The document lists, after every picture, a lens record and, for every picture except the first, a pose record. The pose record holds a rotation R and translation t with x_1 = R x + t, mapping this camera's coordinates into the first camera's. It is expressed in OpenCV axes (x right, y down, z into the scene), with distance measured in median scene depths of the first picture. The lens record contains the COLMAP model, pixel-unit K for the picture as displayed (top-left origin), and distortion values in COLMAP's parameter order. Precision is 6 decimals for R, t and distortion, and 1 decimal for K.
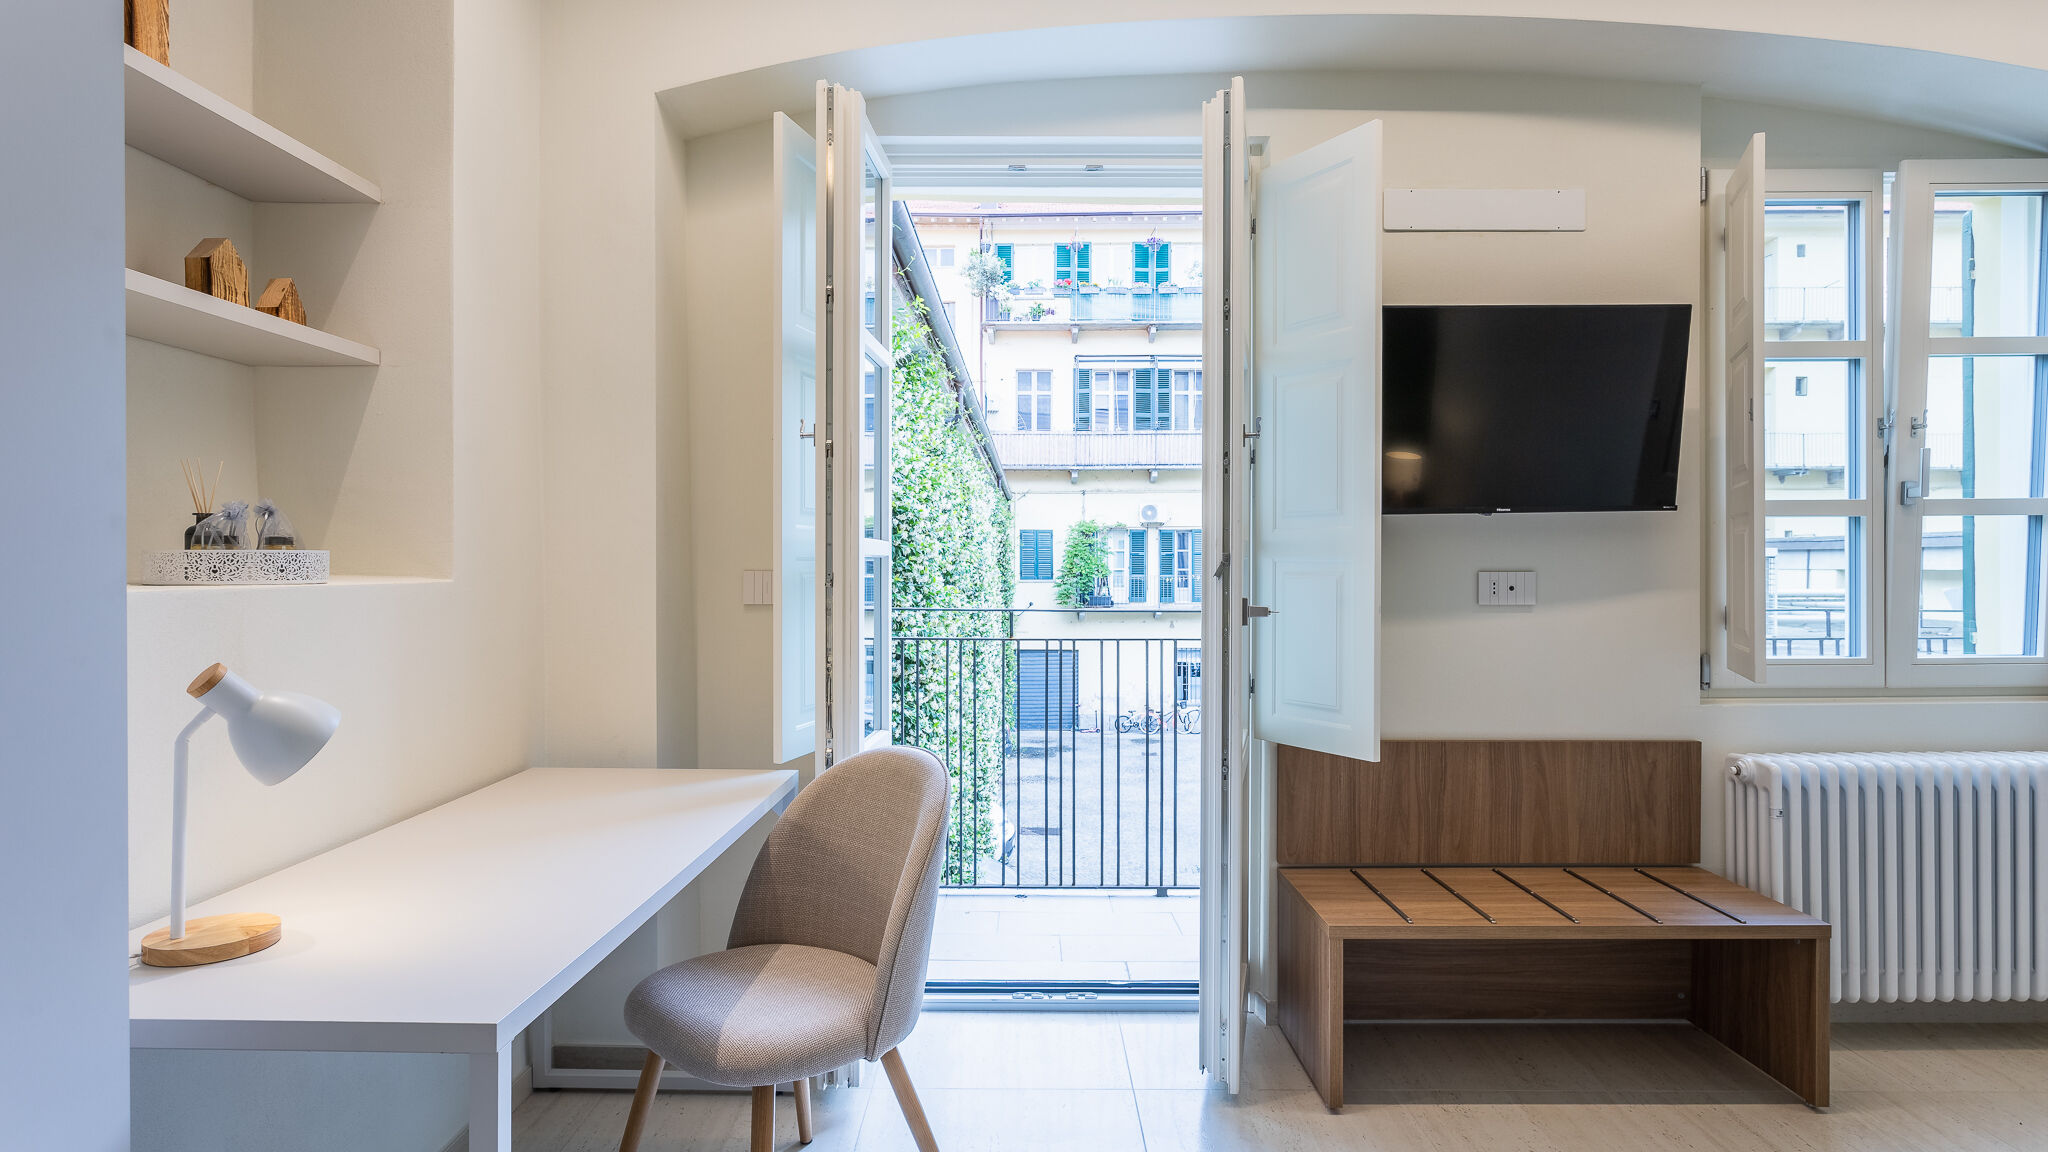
lens RADIAL K [[1066.2, 0, 1020.5], [0, 1066.2, 573.7], [0, 0, 1]] dist [-0.009807, 0.002459]
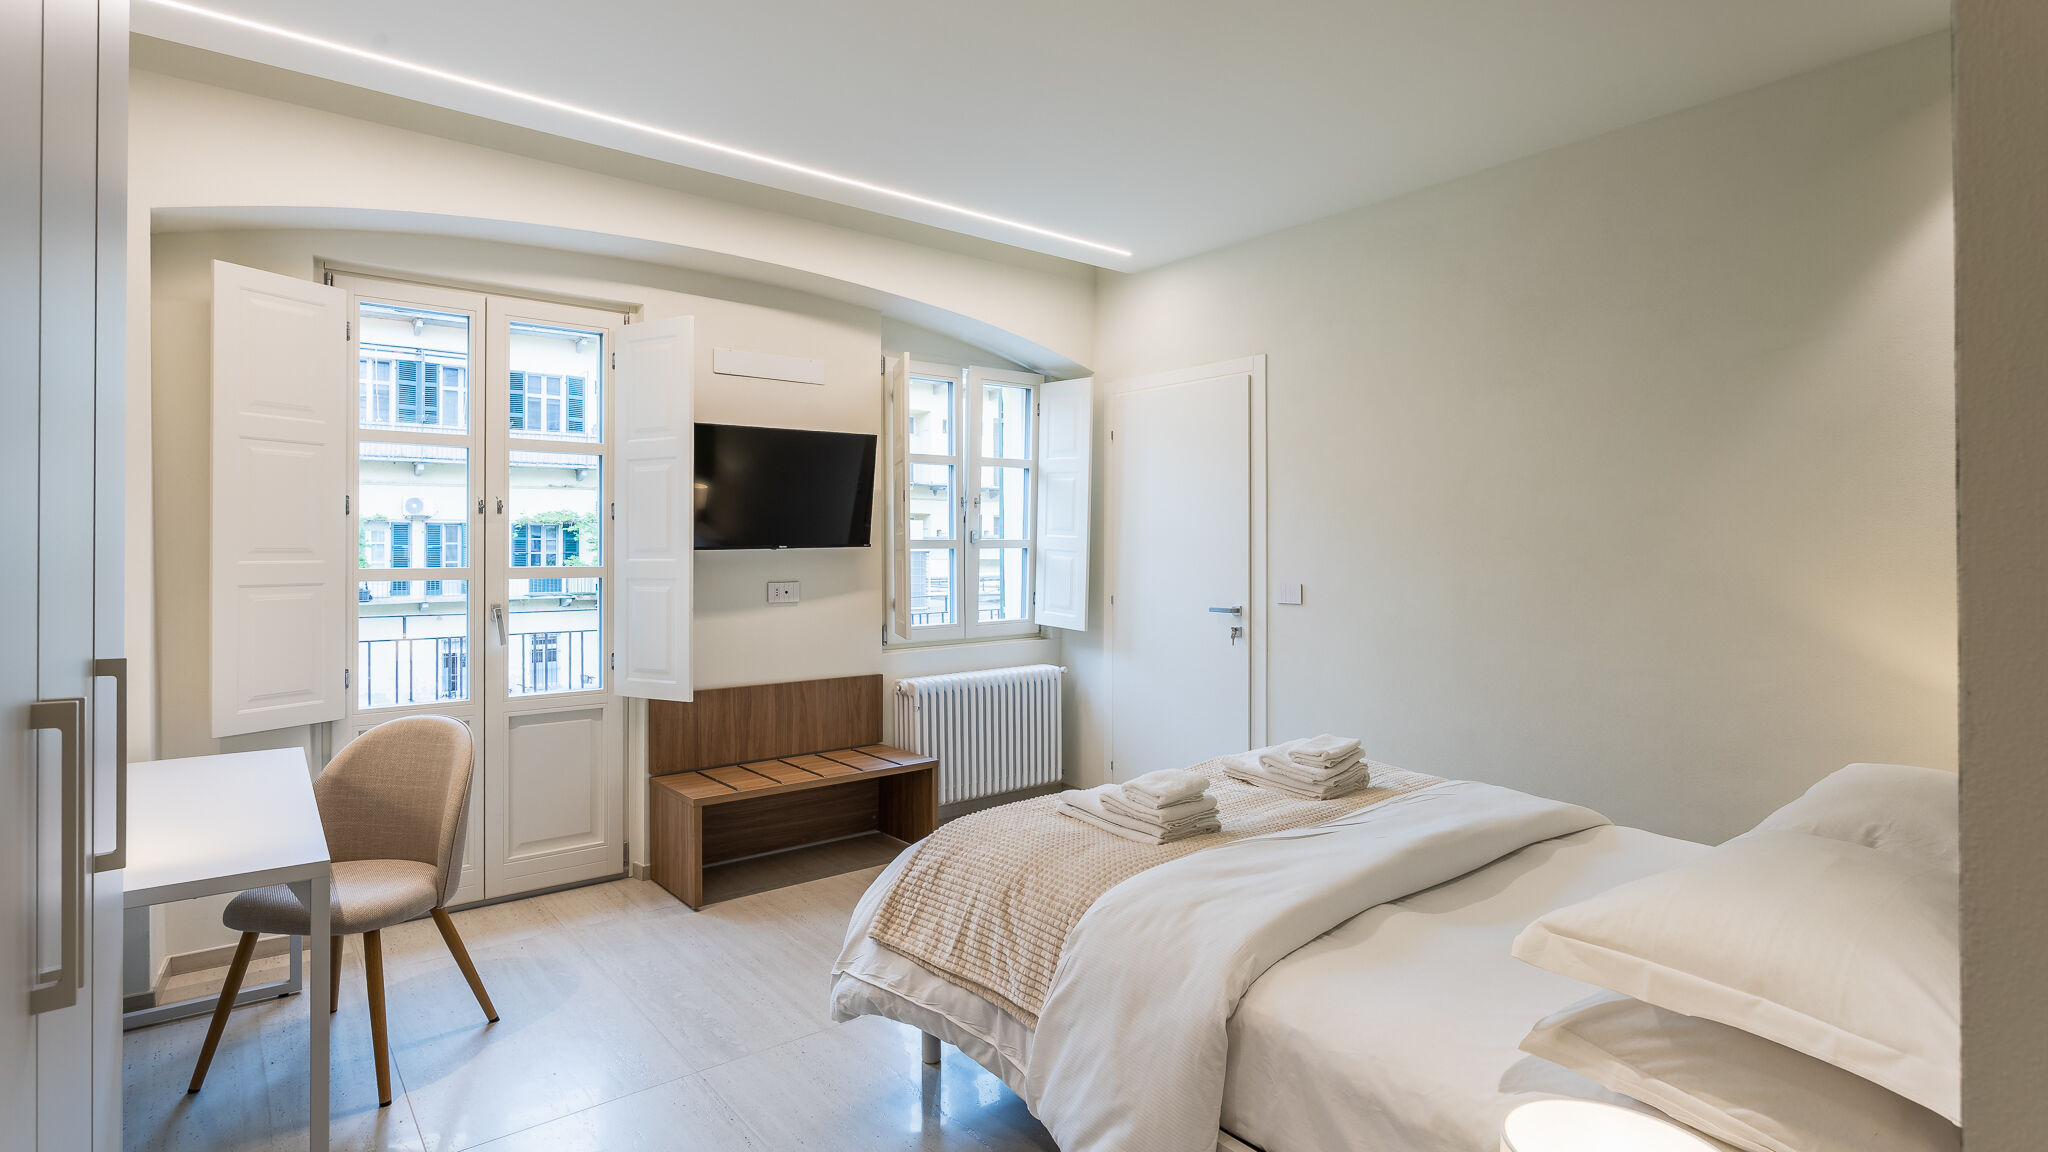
lens RADIAL K [[998.5, 0, 981.5], [0, 998.5, 547.7], [0, 0, 1]] dist [-0.002127, 0.002356]
pose [[0.787467, 0.000603, 0.616357, -0.269896], [0.006841, 0.999929, -0.009719, -0.039163], [-0.616319, 0.011870, 0.787407, -0.437051]]
